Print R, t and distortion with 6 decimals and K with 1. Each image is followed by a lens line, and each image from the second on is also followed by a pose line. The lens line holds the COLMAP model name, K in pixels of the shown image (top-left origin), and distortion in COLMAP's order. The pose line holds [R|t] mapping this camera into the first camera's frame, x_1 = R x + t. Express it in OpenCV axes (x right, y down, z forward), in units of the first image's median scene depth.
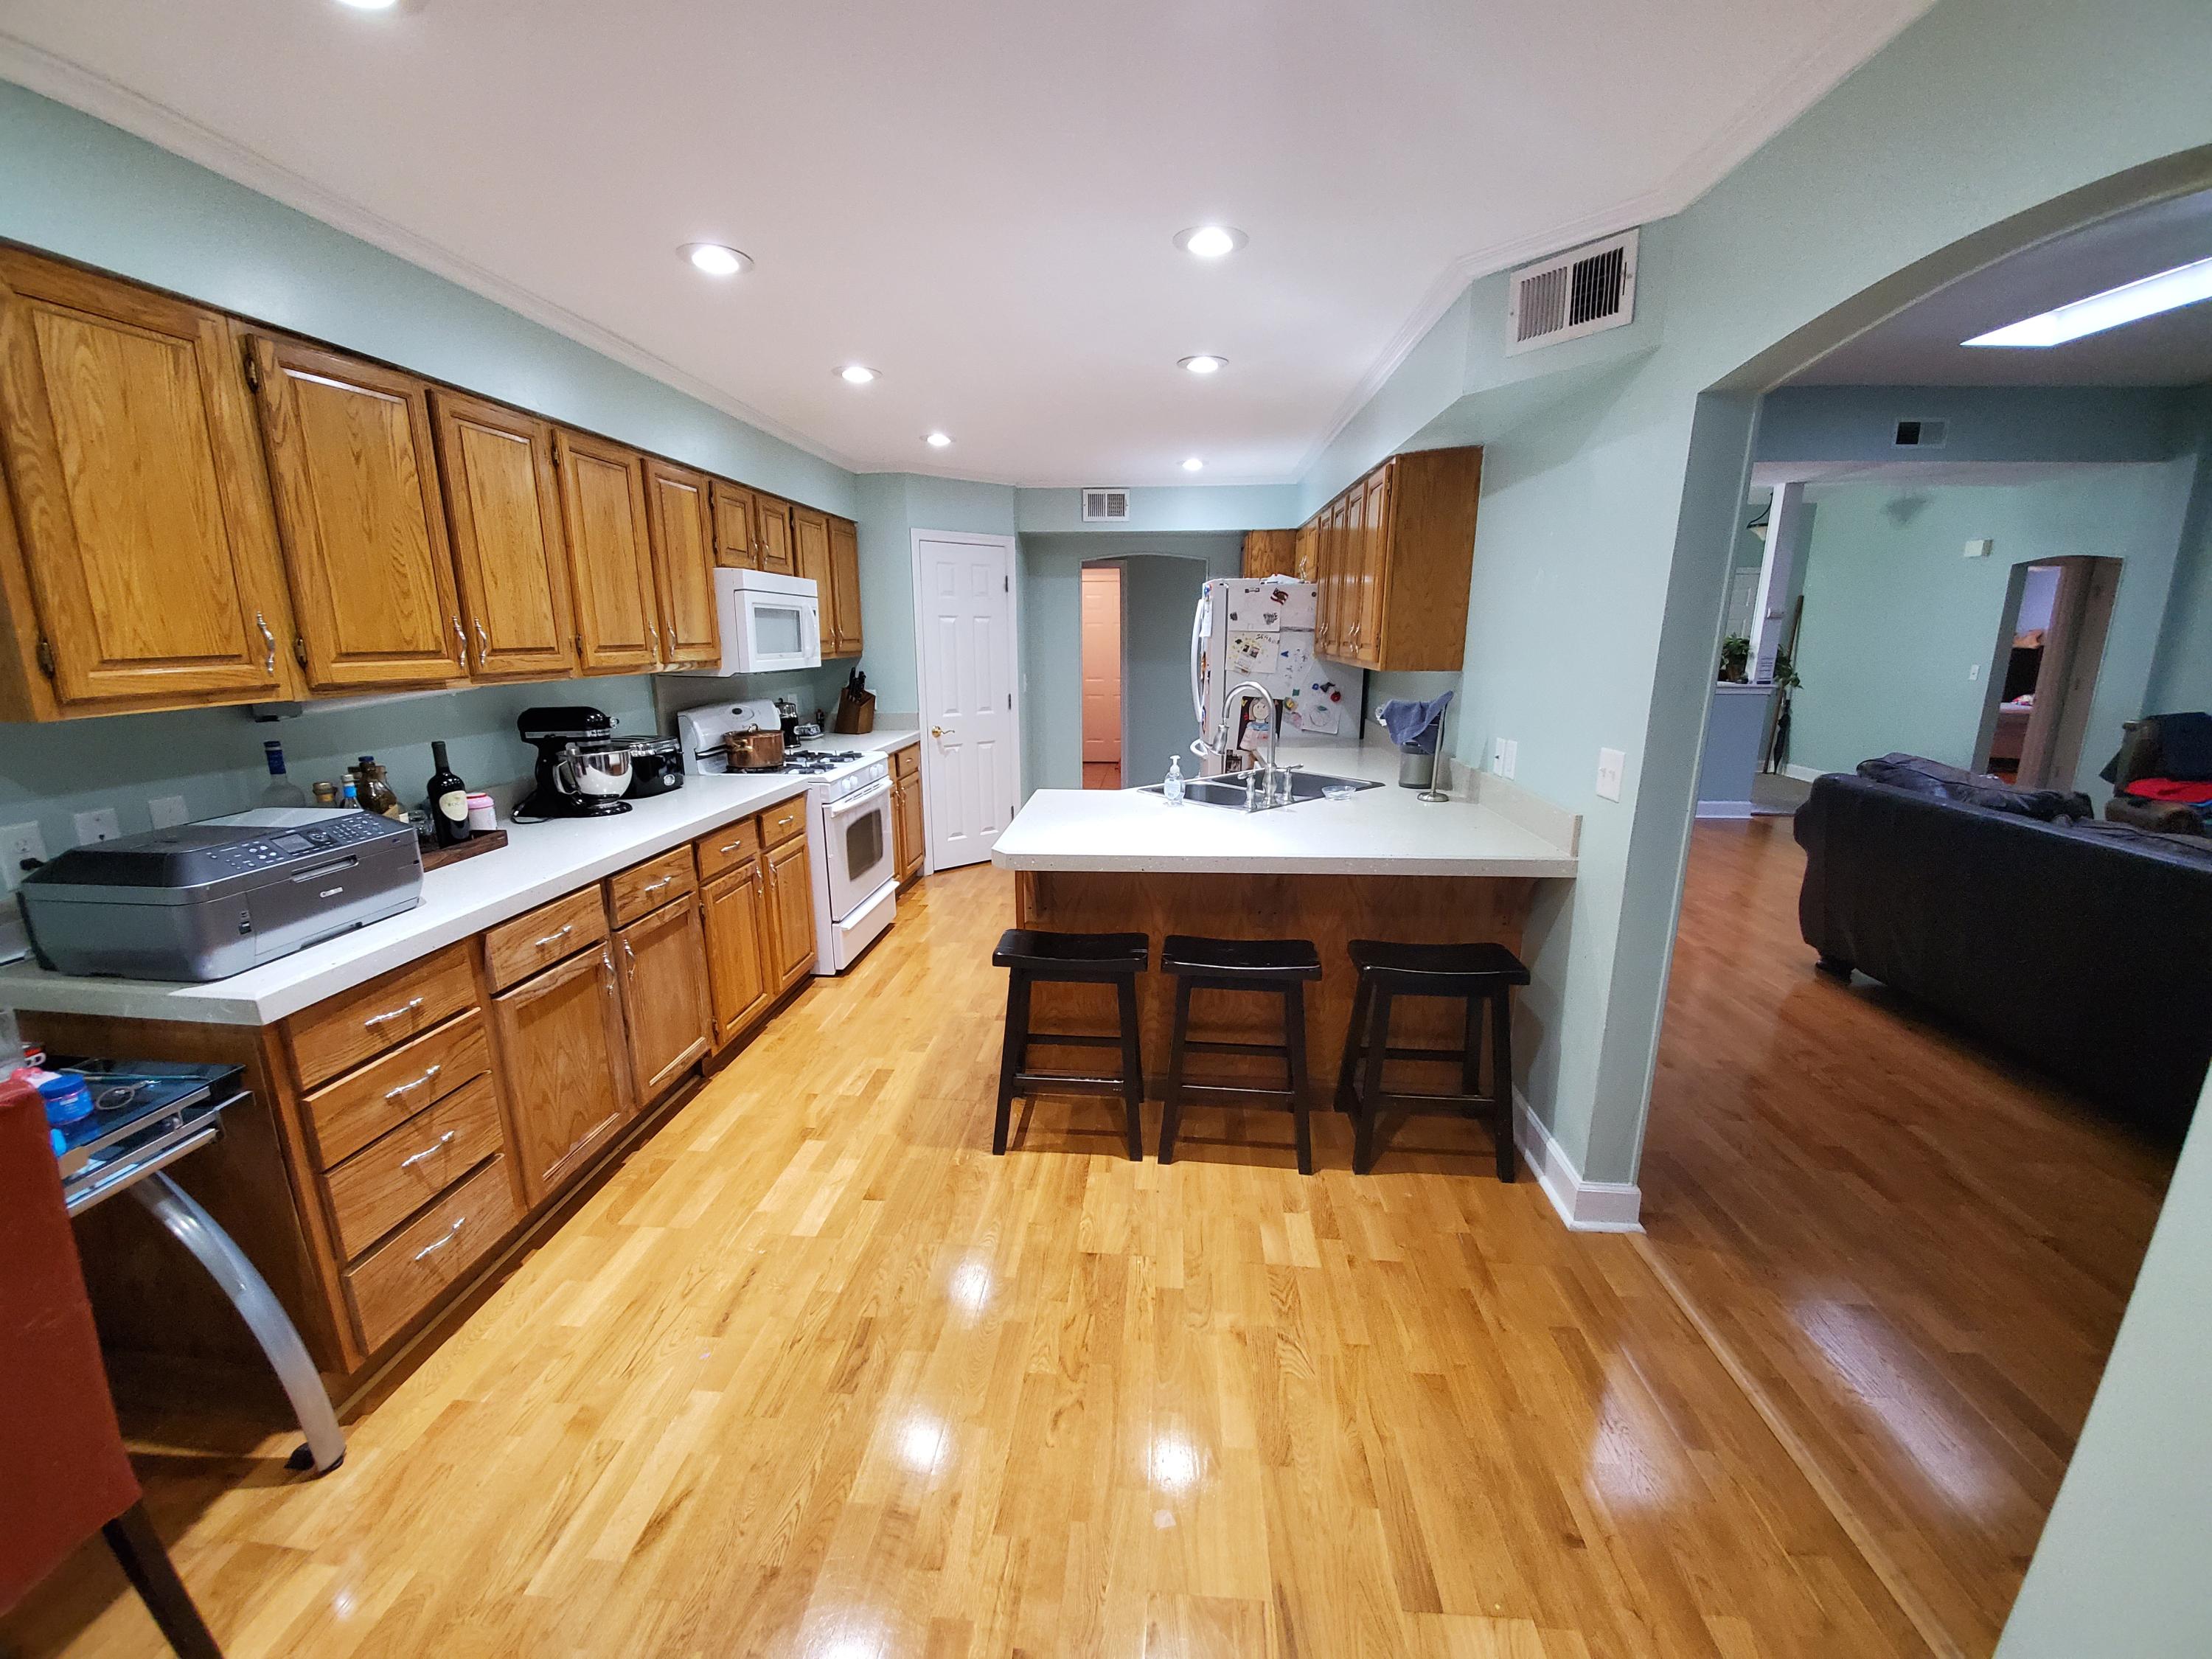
lens RADIAL K [[902.4, 0, 1112.4], [0, 902.4, 847.5], [0, 0, 1]] dist [-0.000007, -0.000639]
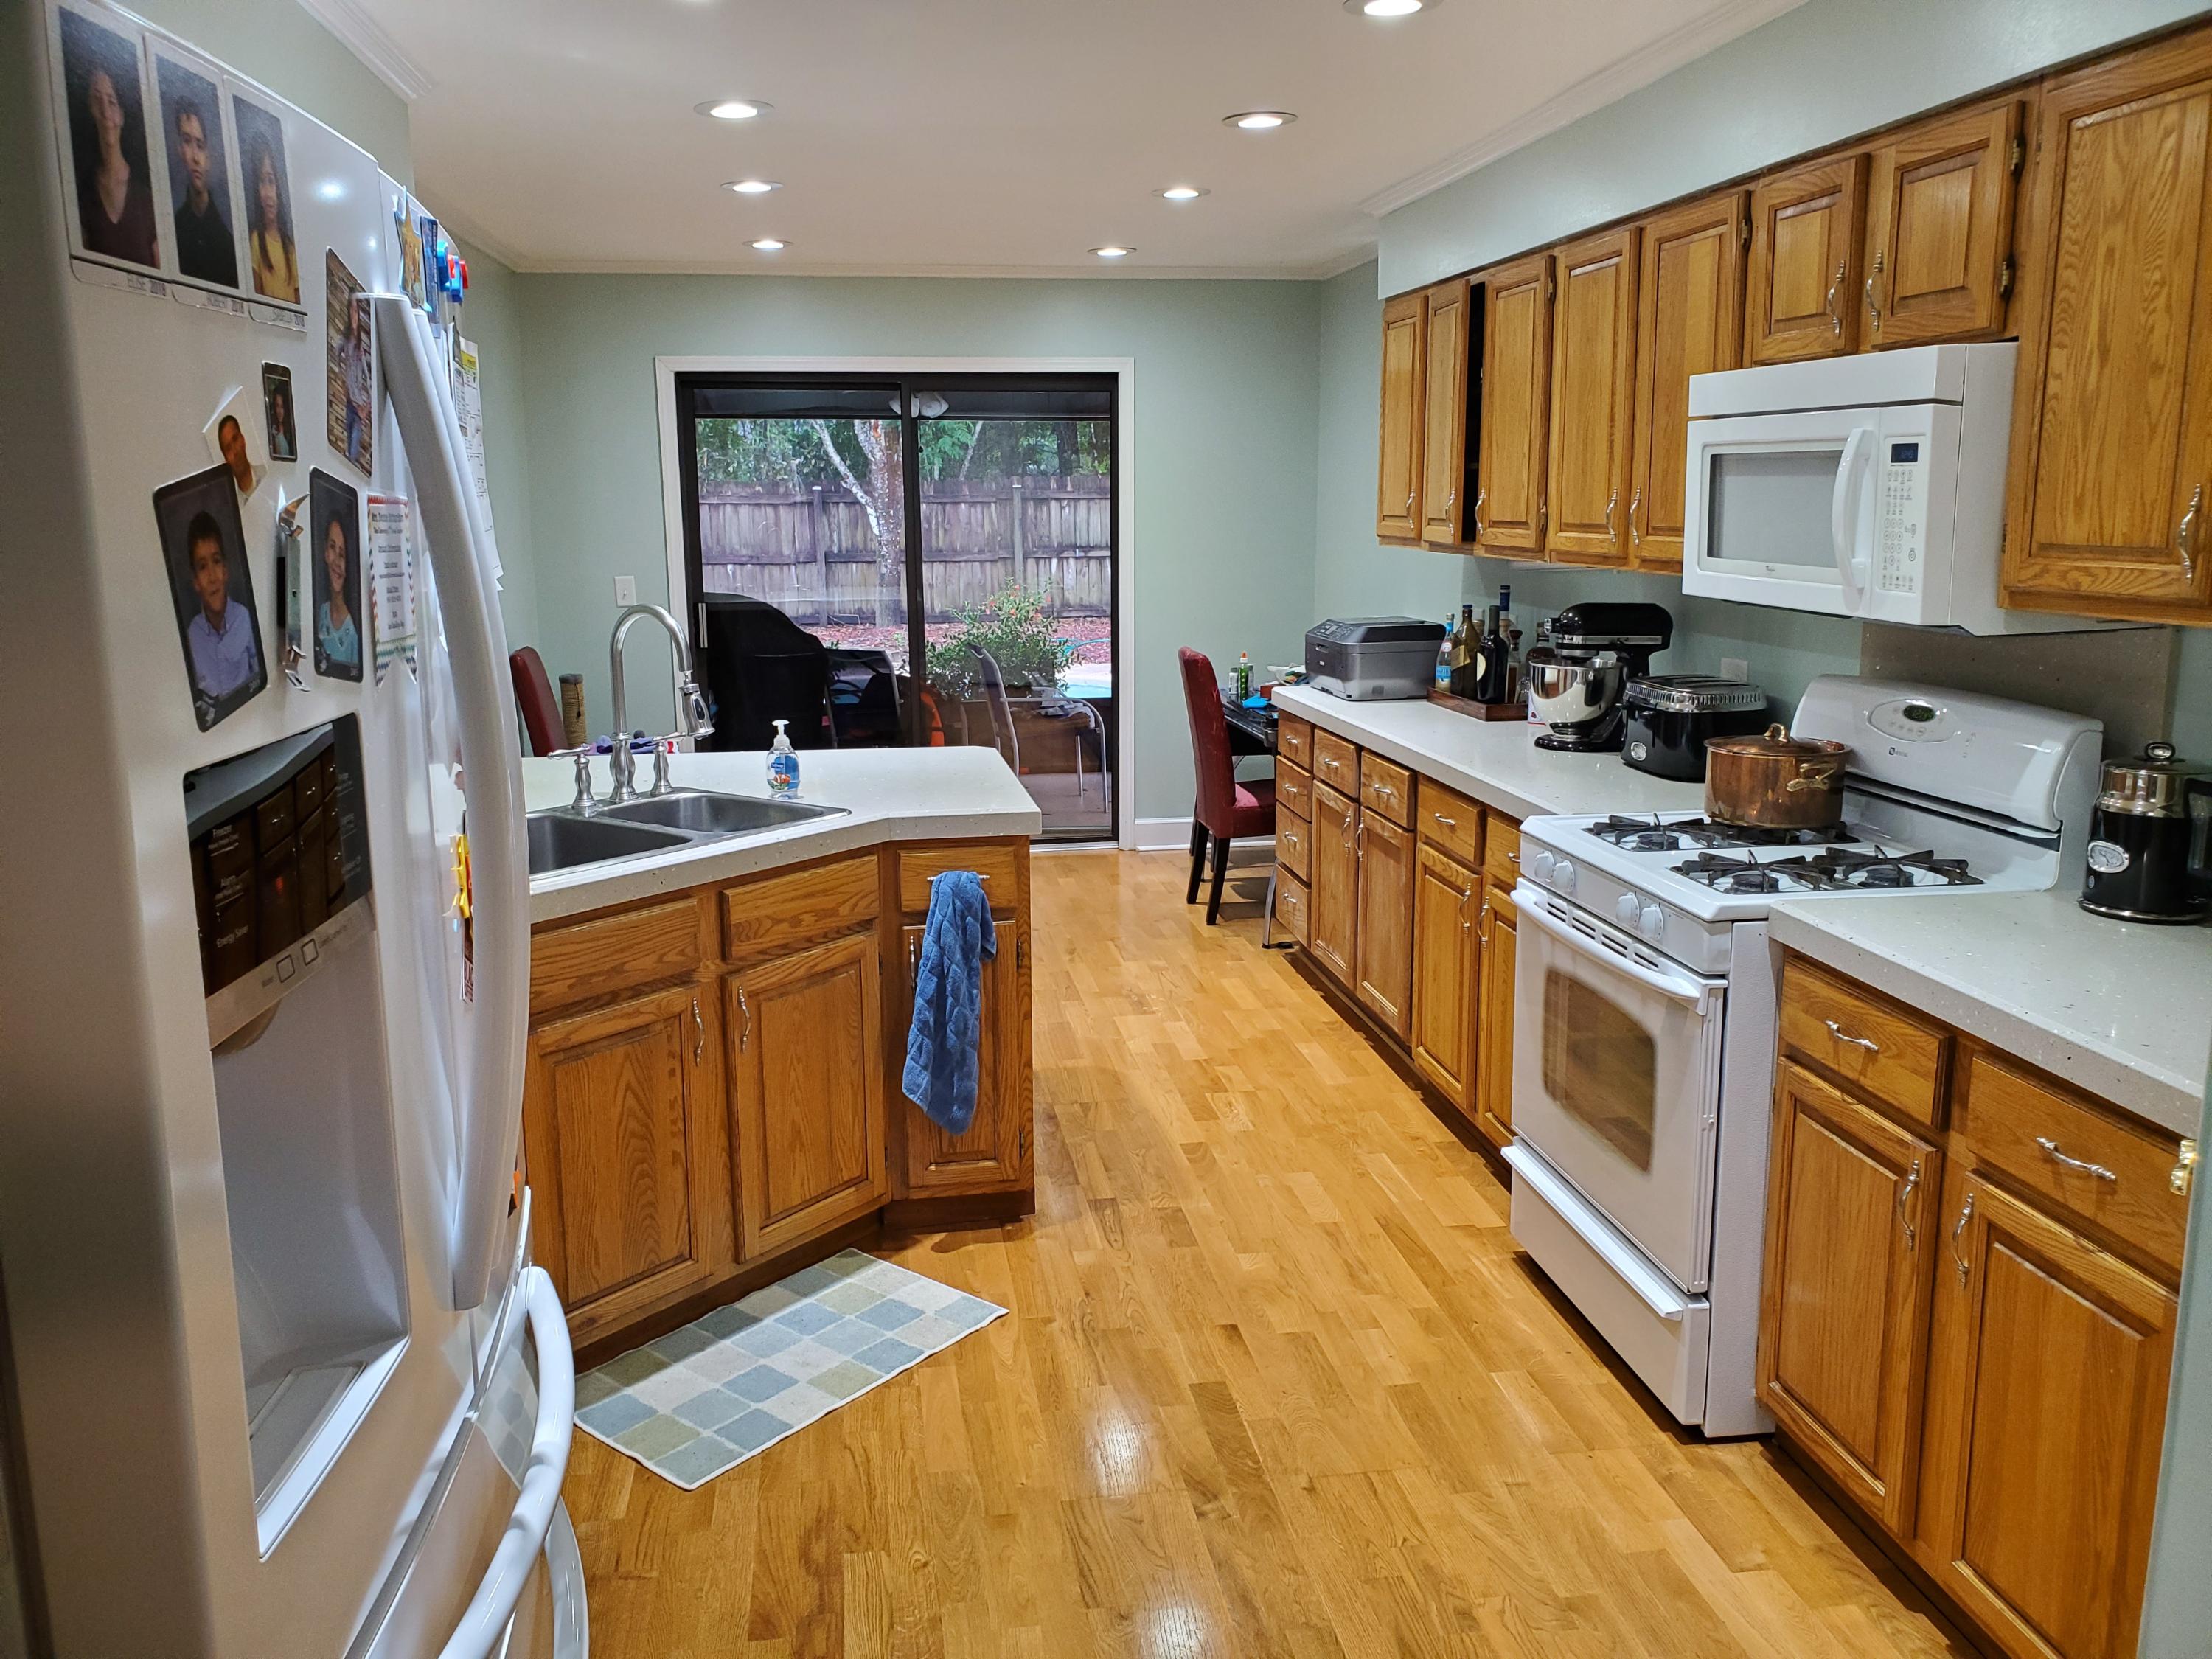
lens RADIAL K [[1716.6, 0, 1106.2], [0, 1716.6, 820.3], [0, 0, 1]] dist [0.066526, -0.036503]
pose [[-0.977224, 0.048877, -0.206505, 0.110901], [-0.040173, 0.912910, 0.406178, -0.602073], [0.208373, 0.405223, -0.890154, 2.434790]]
